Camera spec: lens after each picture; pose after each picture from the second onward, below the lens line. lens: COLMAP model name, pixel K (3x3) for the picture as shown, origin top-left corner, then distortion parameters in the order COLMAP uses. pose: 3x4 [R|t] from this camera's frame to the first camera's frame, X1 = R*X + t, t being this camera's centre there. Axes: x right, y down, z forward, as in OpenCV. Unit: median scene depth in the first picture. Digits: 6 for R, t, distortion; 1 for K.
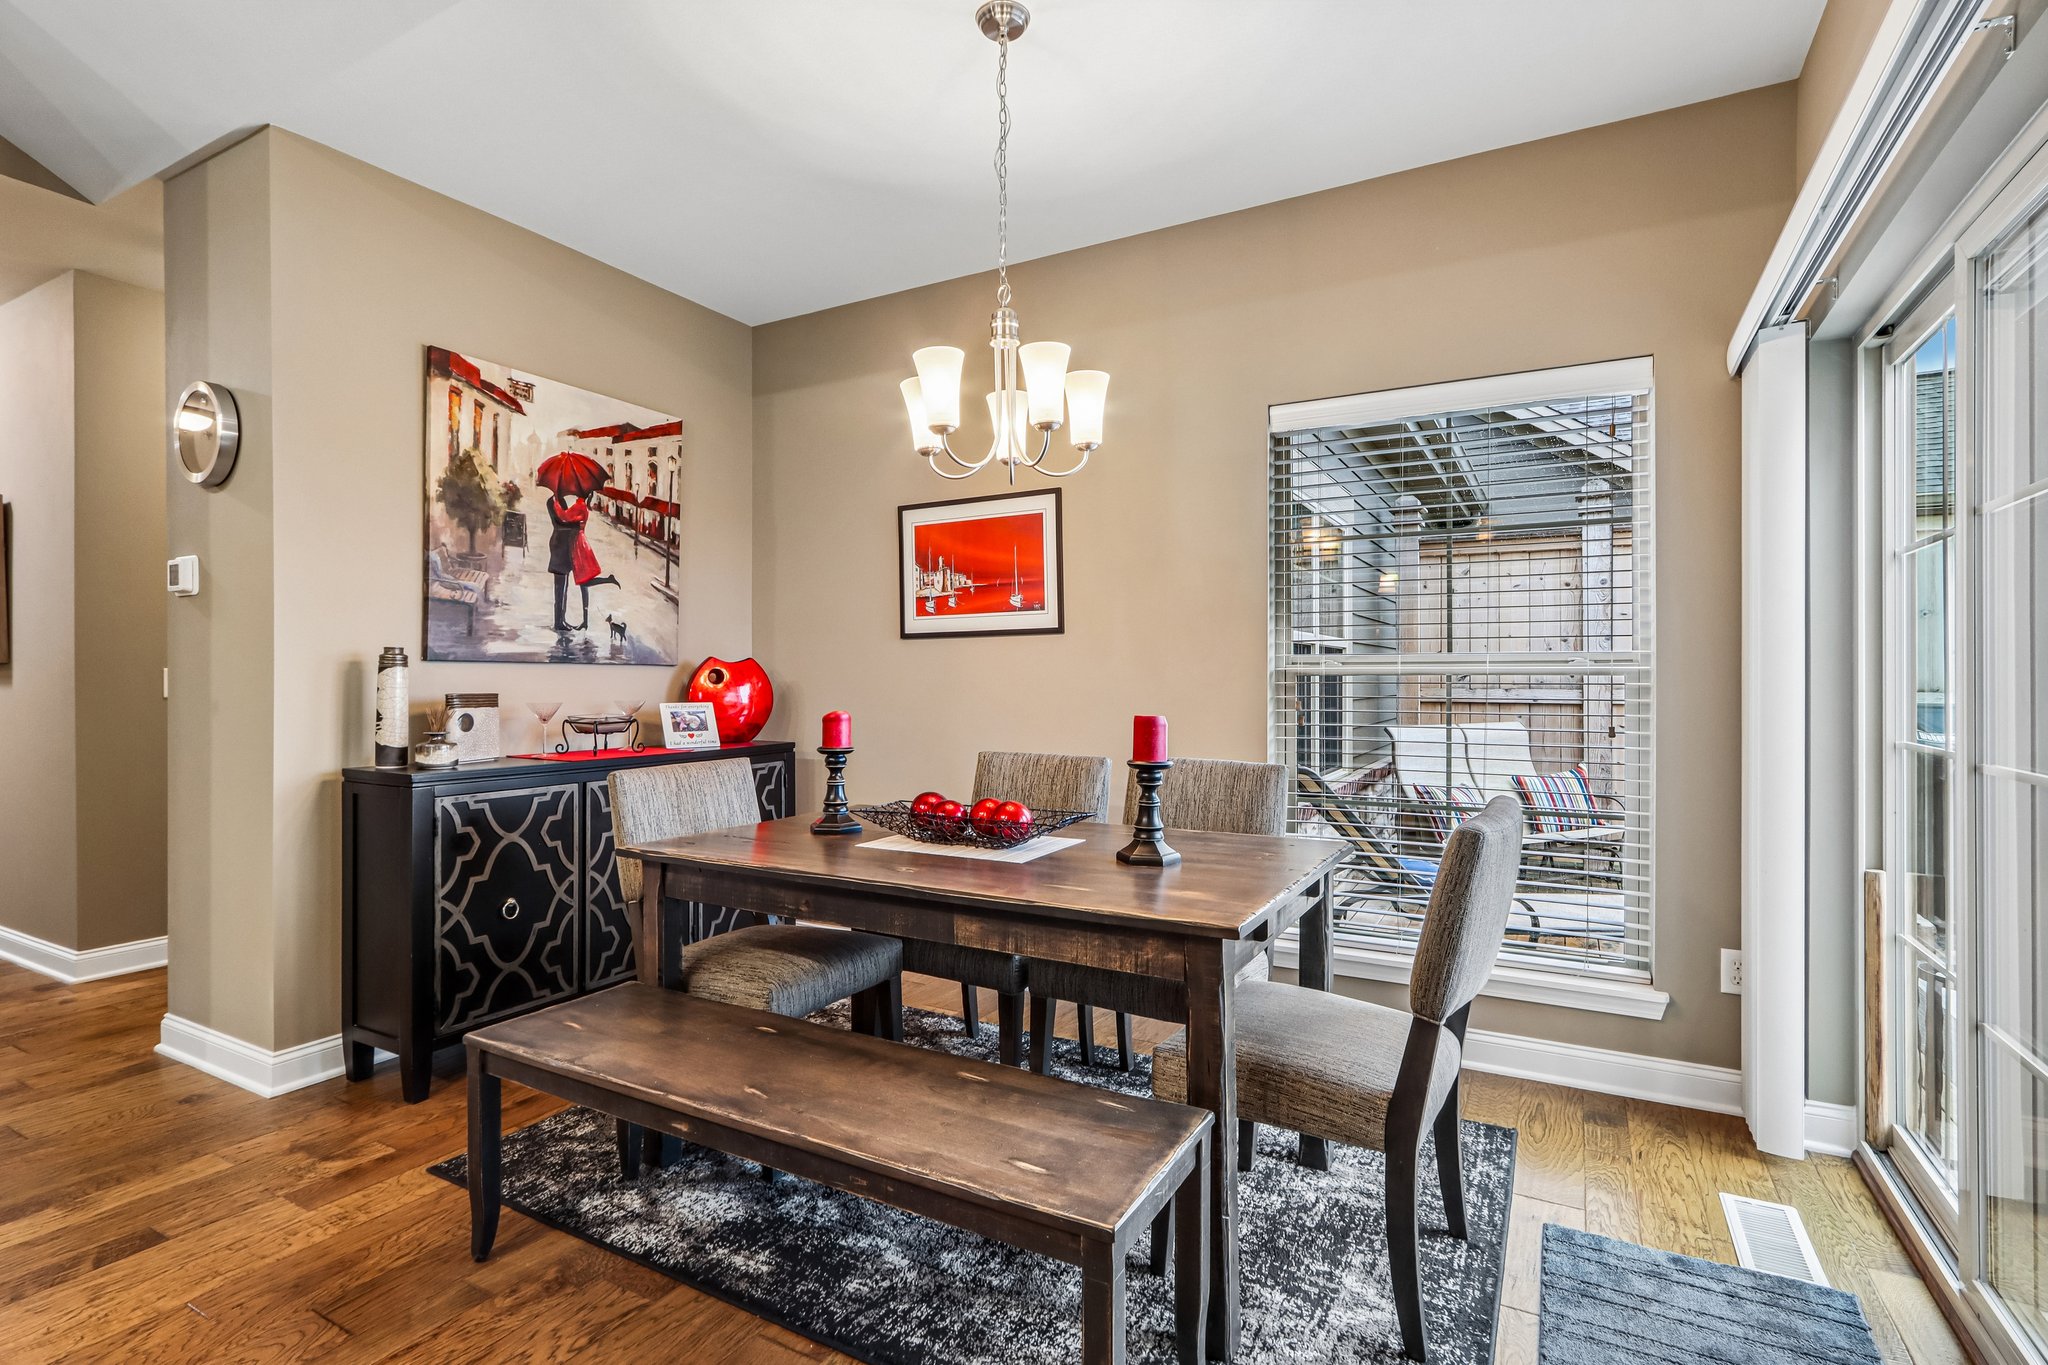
lens RADIAL K [[972.4, 0, 1025.2], [0, 972.4, 677.6], [0, 0, 1]] dist [-0.001065, 0.000430]
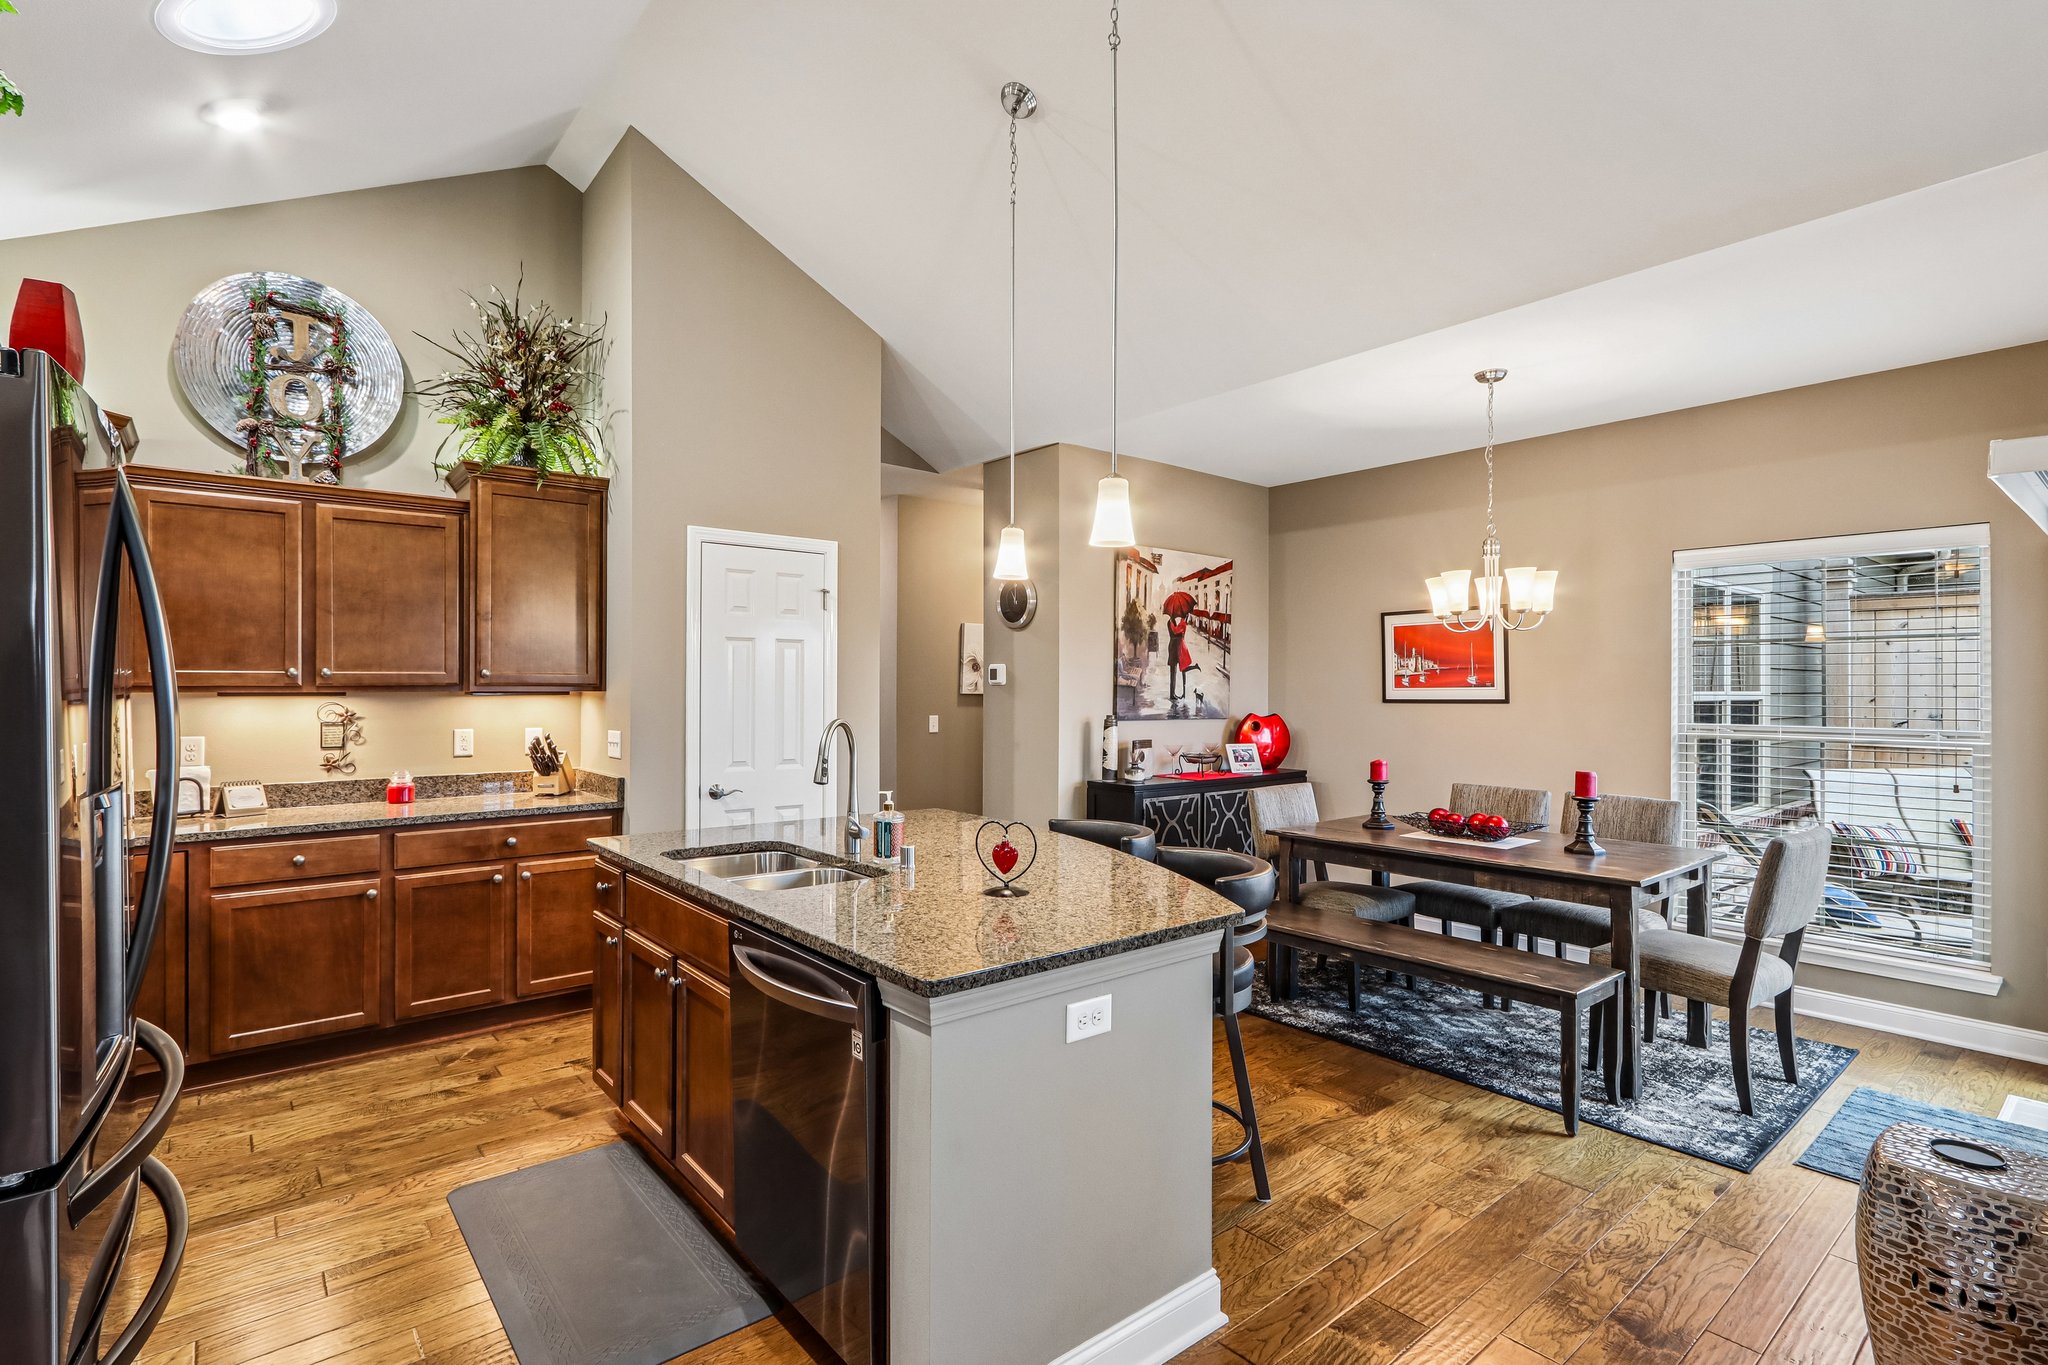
lens RADIAL K [[969.1, 0, 1032.3], [0, 969.1, 685.0], [0, 0, 1]] dist [0.002265, 0.000981]
pose [[0.934824, 0.002376, -0.355103, -0.128027], [-0.004238, 0.999981, -0.004465, -0.072202], [0.355085, 0.005679, 0.934817, -0.693539]]
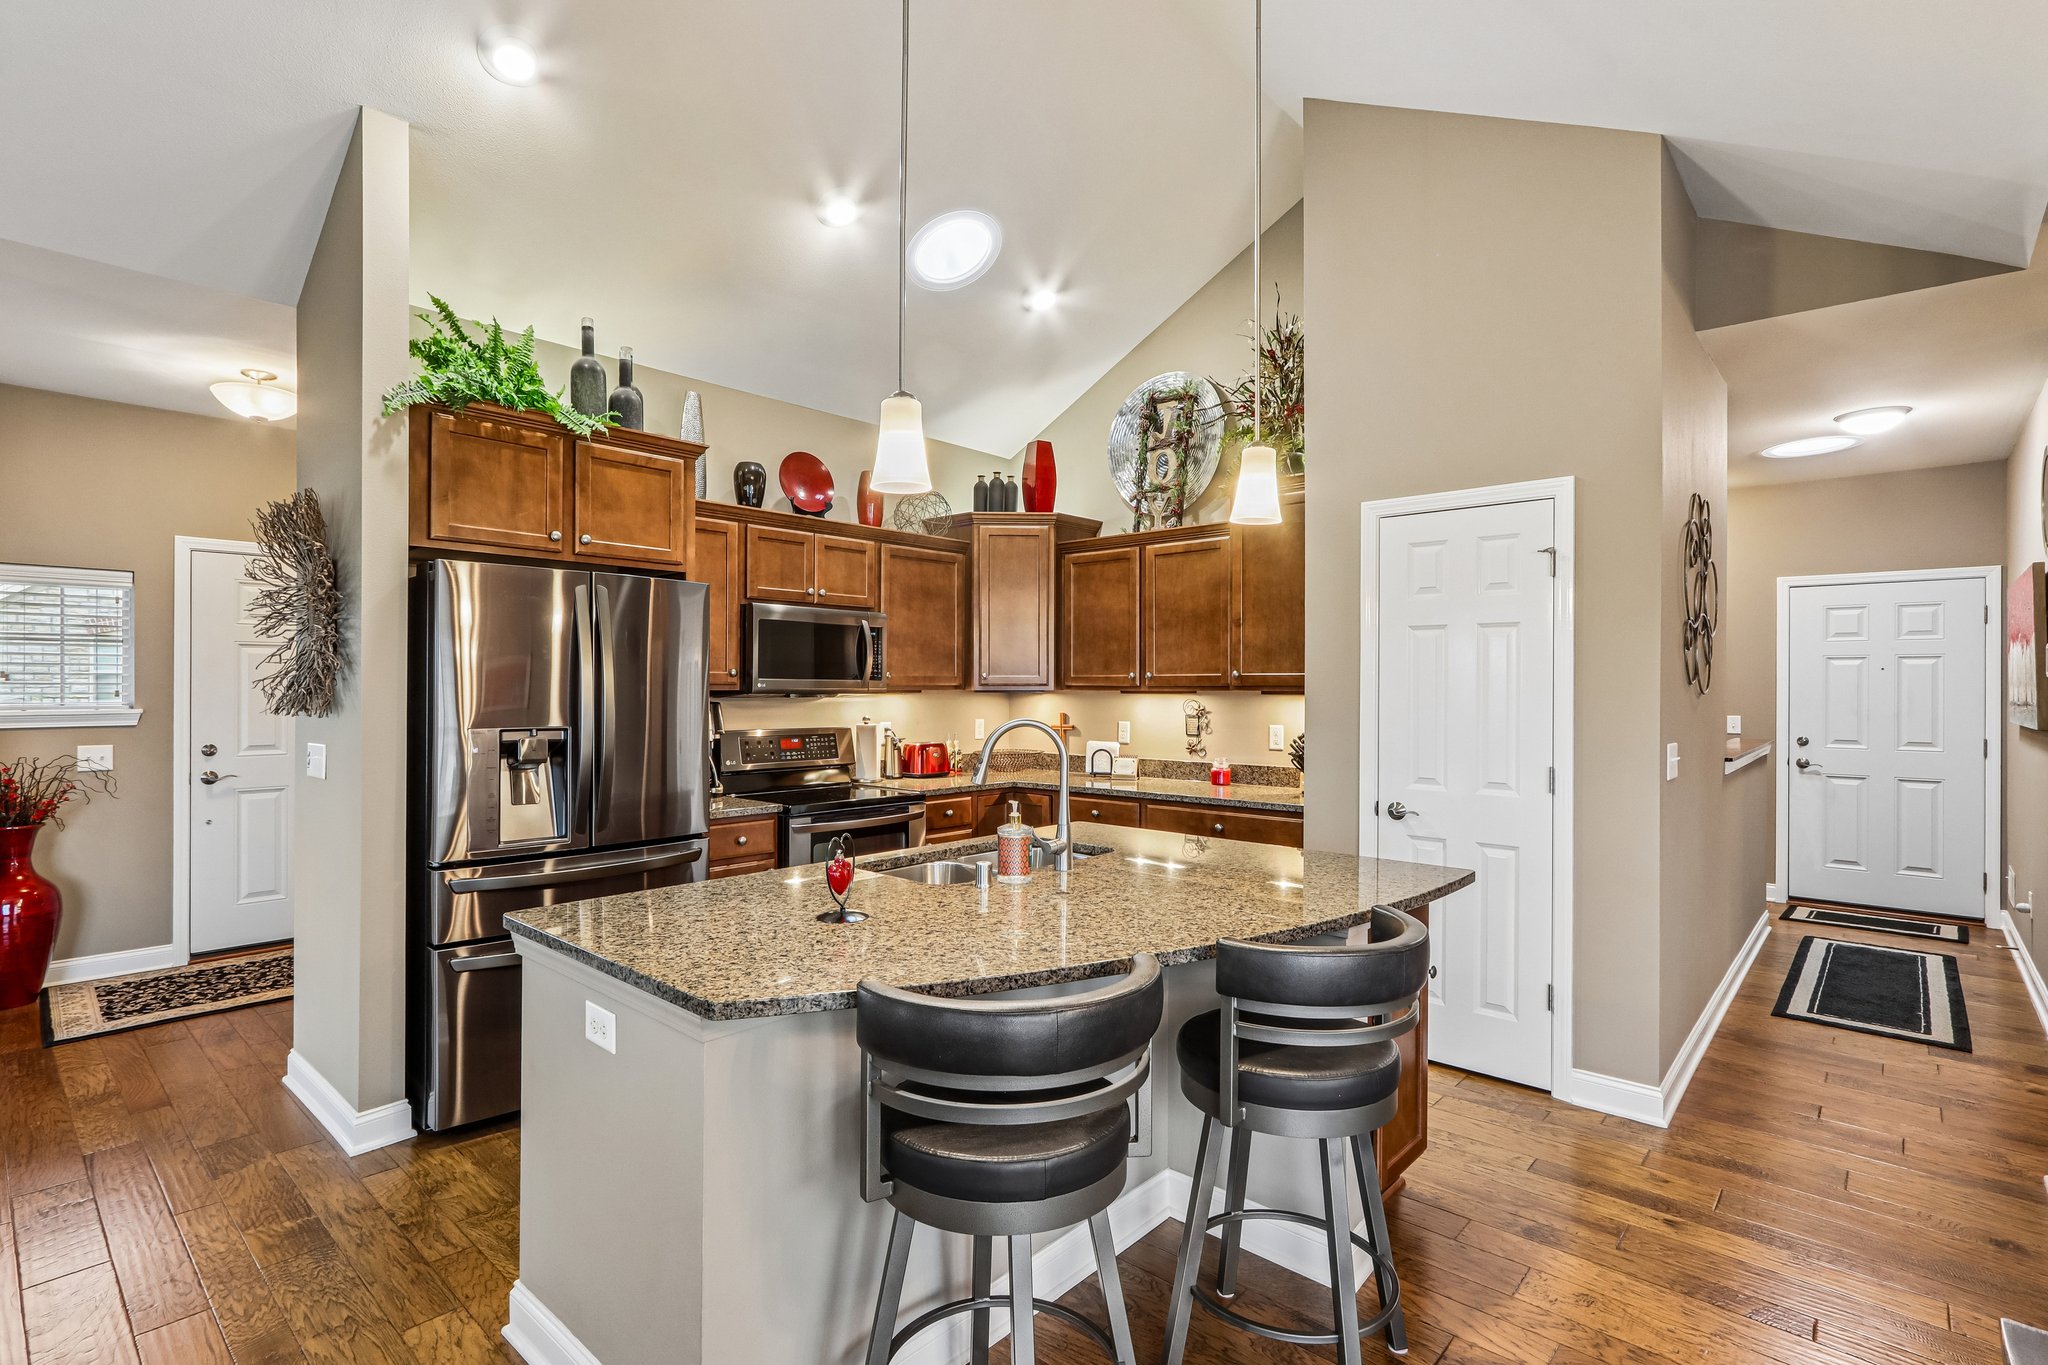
lens RADIAL K [[980.6, 0, 1024.0], [0, 980.6, 682.5], [0, 0, 1]] dist [-0.017905, 0.008082]
pose [[-0.223113, -0.002827, -0.974788, 0.205961], [-0.002820, 0.999993, -0.002255, -0.074082], [0.974788, 0.002246, -0.223120, 0.269620]]
